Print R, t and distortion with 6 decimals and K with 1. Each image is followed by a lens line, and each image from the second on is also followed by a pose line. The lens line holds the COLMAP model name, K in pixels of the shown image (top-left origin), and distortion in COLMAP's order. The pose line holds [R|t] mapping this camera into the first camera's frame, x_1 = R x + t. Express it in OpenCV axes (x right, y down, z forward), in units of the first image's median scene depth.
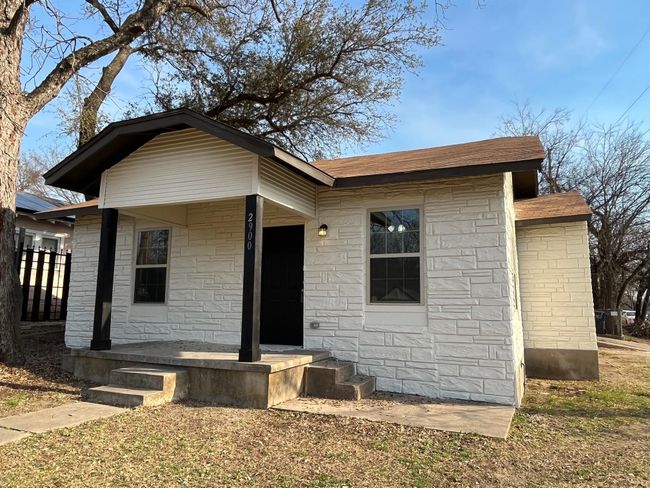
lens RADIAL K [[471.0, 0, 325.0], [0, 471.0, 244.0], [0, 0, 1]] dist [-0.003547, -0.003305]
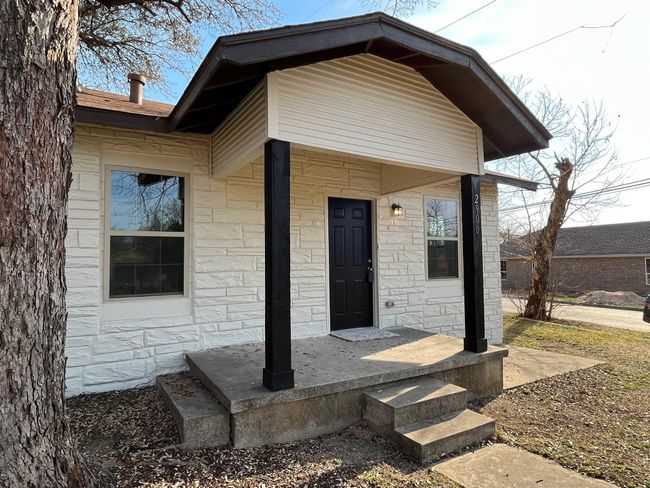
lens RADIAL K [[395.1, 0, 325.0], [0, 395.1, 244.0], [0, 0, 1]] dist [-0.000305, -0.001308]
pose [[0.566271, 0.017348, 0.824037, -0.819551], [-0.092224, 0.994834, 0.042432, 0.022889], [-0.819043, -0.100024, 0.564945, 0.670182]]
